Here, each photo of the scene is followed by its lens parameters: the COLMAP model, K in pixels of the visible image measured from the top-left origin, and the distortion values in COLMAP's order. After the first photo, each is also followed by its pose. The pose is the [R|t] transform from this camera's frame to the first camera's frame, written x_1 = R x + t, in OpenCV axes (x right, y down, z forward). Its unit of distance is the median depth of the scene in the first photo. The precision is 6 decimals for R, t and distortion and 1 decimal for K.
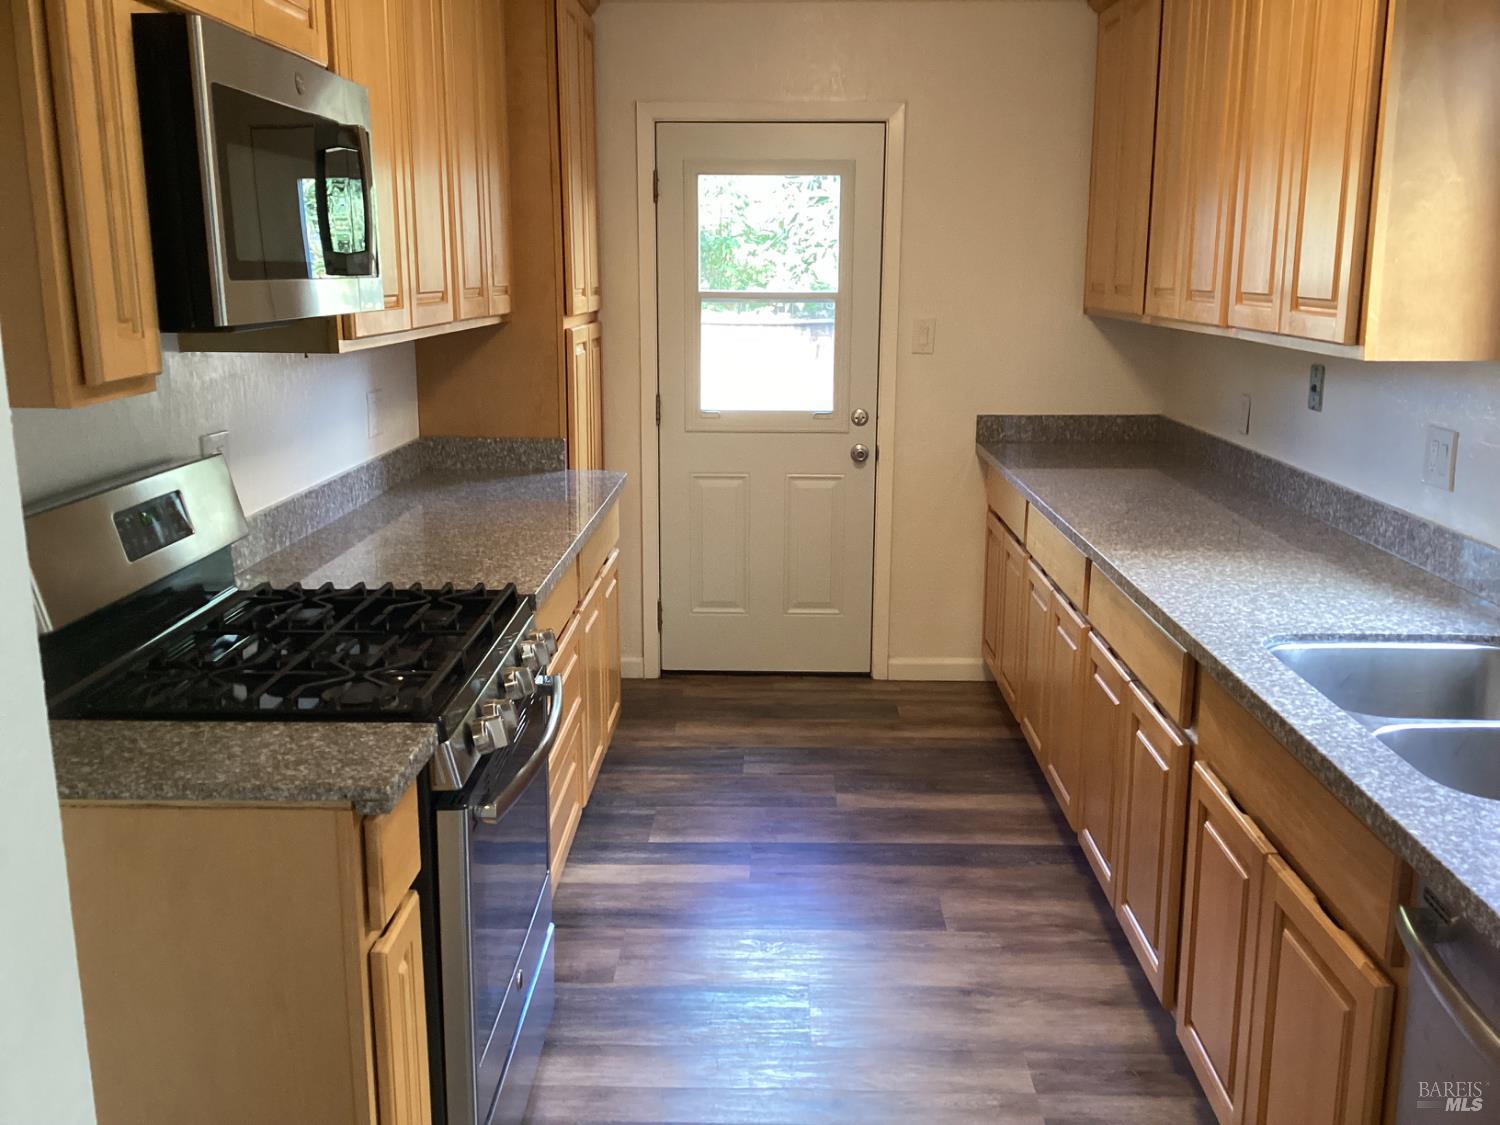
lens RADIAL K [[1350.2, 0, 760.4], [0, 1350.2, 548.3], [0, 0, 1]] dist [0.093502, -0.166163]
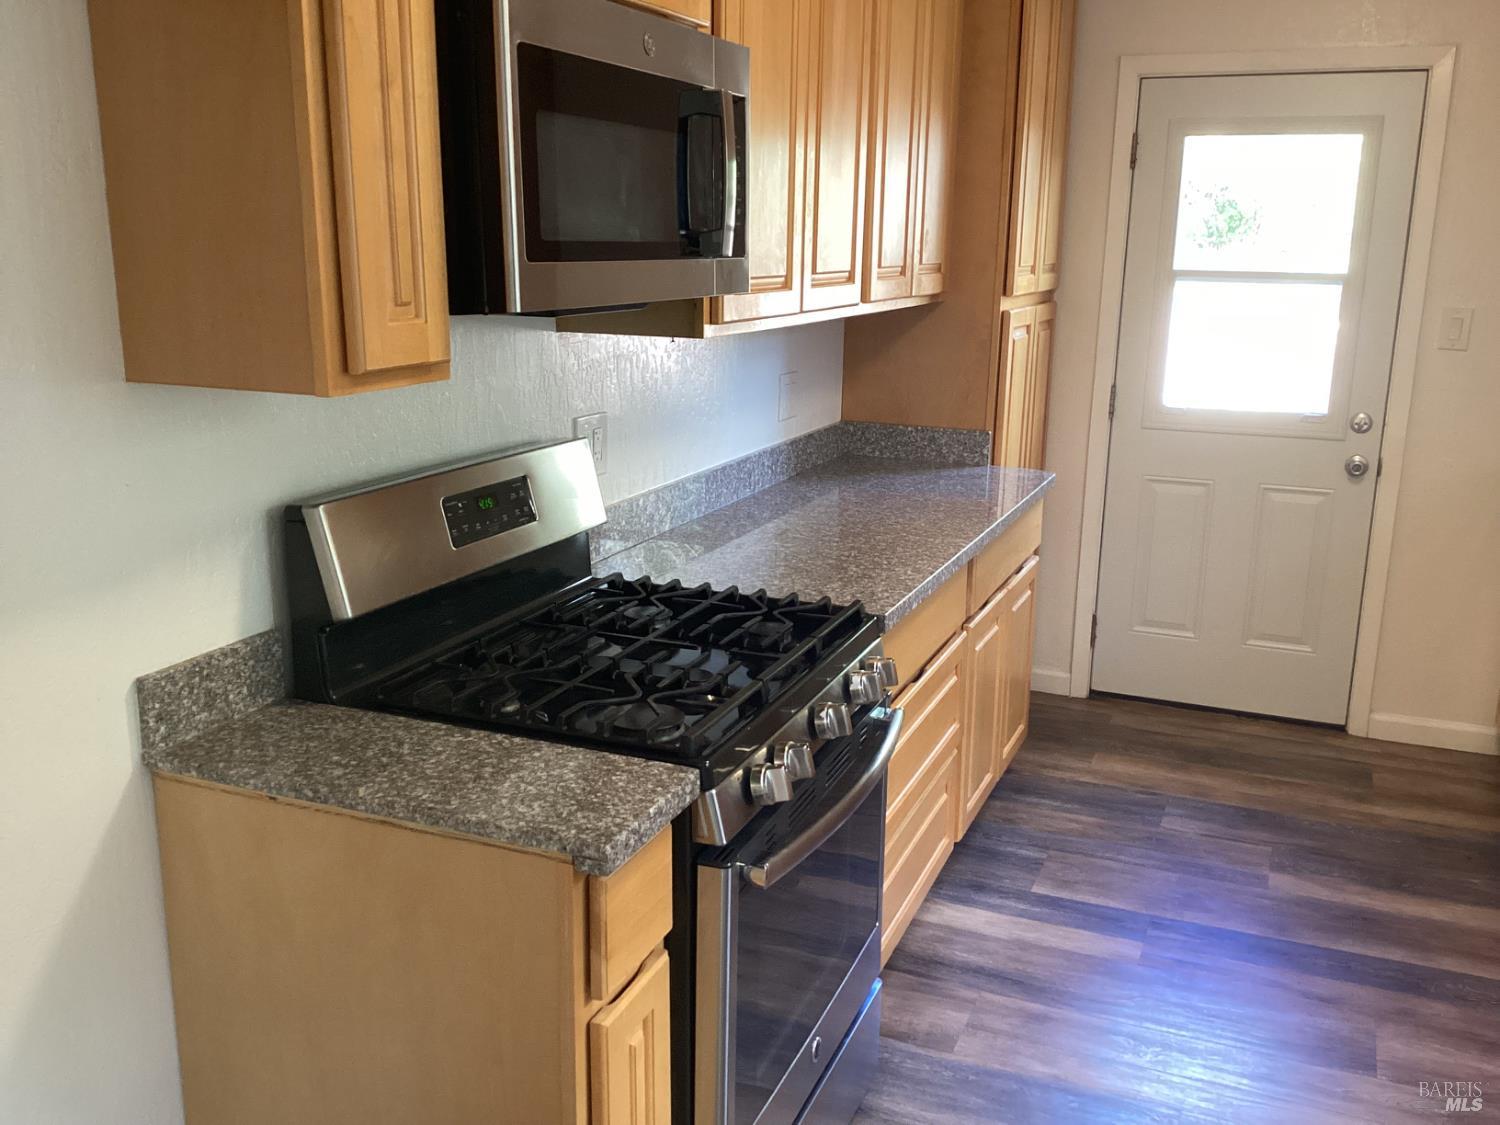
lens RADIAL K [[1350.2, 0, 752.4], [0, 1350.2, 548.0], [0, 0, 1]] dist [0.093502, -0.166163]
pose [[0.927641, 0.093443, -0.361593, 0.055874], [-0.085776, 0.995618, 0.037236, -0.028651], [0.363488, -0.003525, 0.931592, 0.111414]]
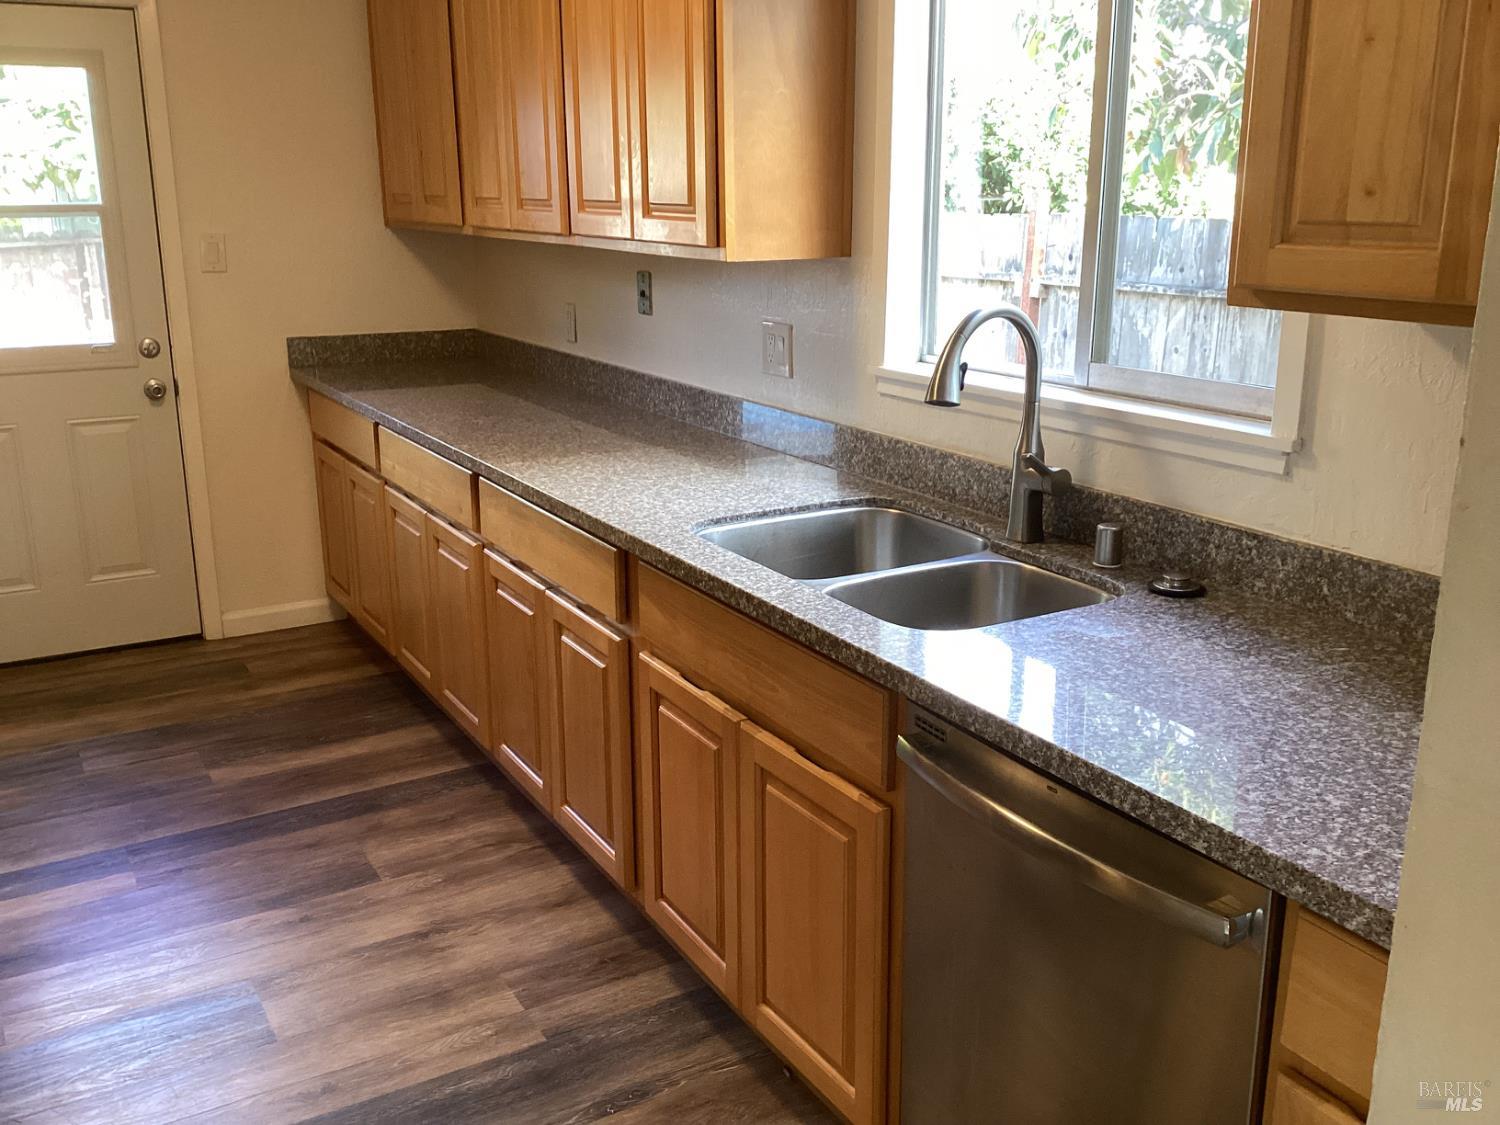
lens RADIAL K [[1350.2, 0, 769.9], [0, 1350.2, 548.7], [0, 0, 1]] dist [0.093502, -0.166163]
pose [[0.846155, -0.138810, 0.514542, -0.089813], [0.110017, 0.990184, 0.086205, -0.000620], [-0.521457, -0.016335, 0.853121, 0.049449]]
